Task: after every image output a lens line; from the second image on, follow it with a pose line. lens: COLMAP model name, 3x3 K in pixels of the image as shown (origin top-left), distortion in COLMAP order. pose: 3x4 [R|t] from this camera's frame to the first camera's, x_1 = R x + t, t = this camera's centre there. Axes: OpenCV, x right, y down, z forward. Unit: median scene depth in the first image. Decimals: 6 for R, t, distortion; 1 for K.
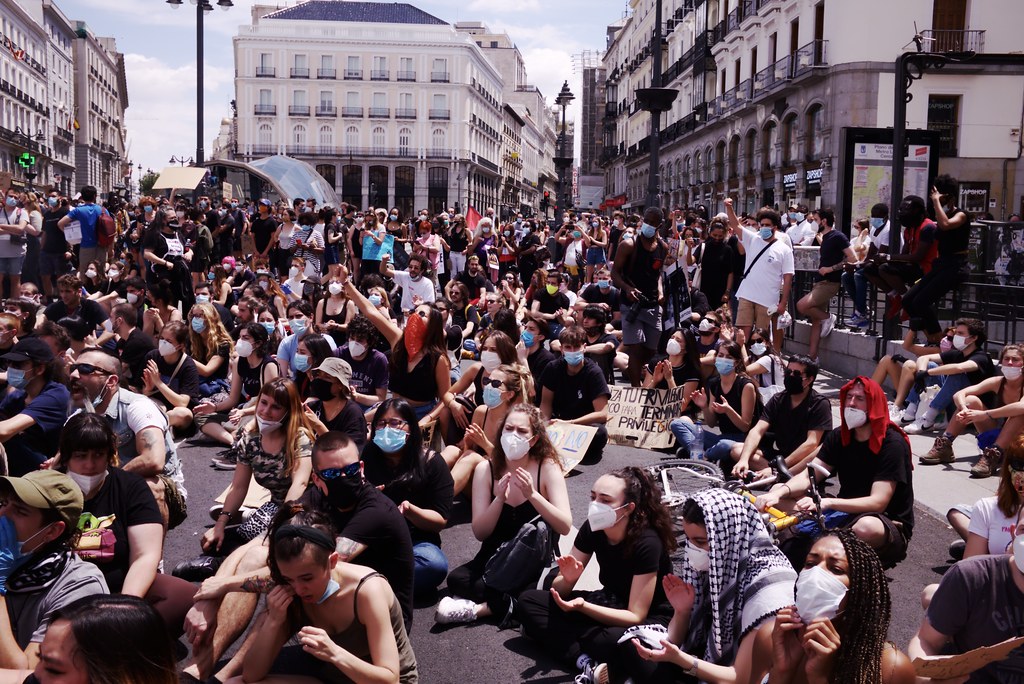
lens RADIAL K [[1040.5, 0, 514.7], [0, 1040.5, 333.8], [0, 0, 1]] dist [-0.137280, 0.320039]
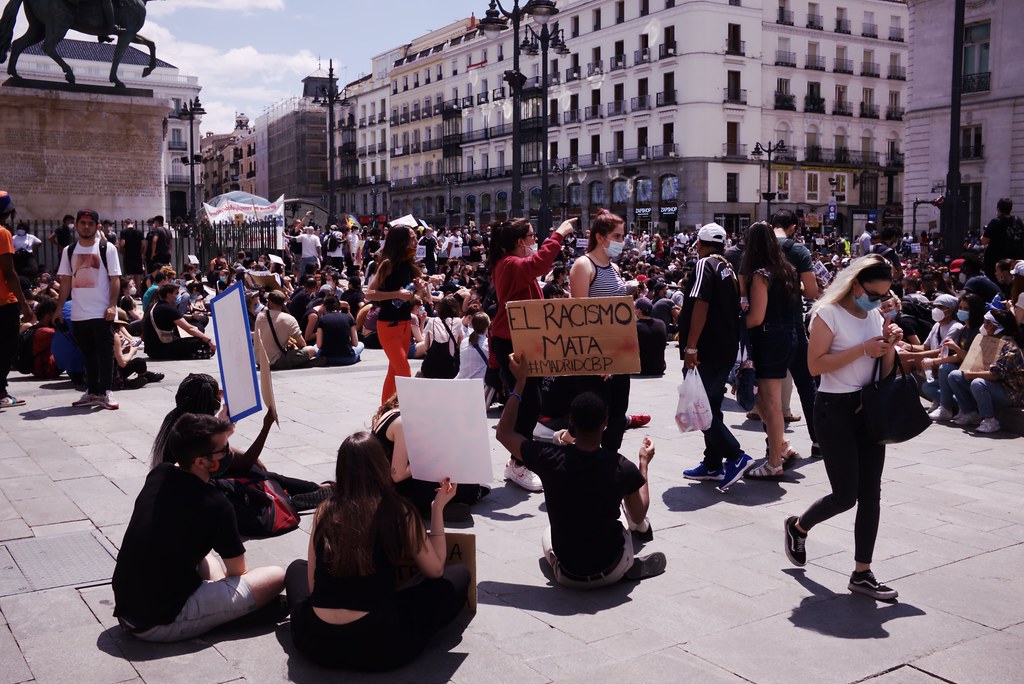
lens RADIAL K [[1040.5, 0, 514.7], [0, 1040.5, 333.8], [0, 0, 1]] dist [-0.137280, 0.320039]
pose [[0.874458, -0.065479, 0.480661, -0.323481], [0.068600, 0.997583, 0.011094, 0.014060], [-0.480226, 0.023272, 0.876836, -0.205393]]
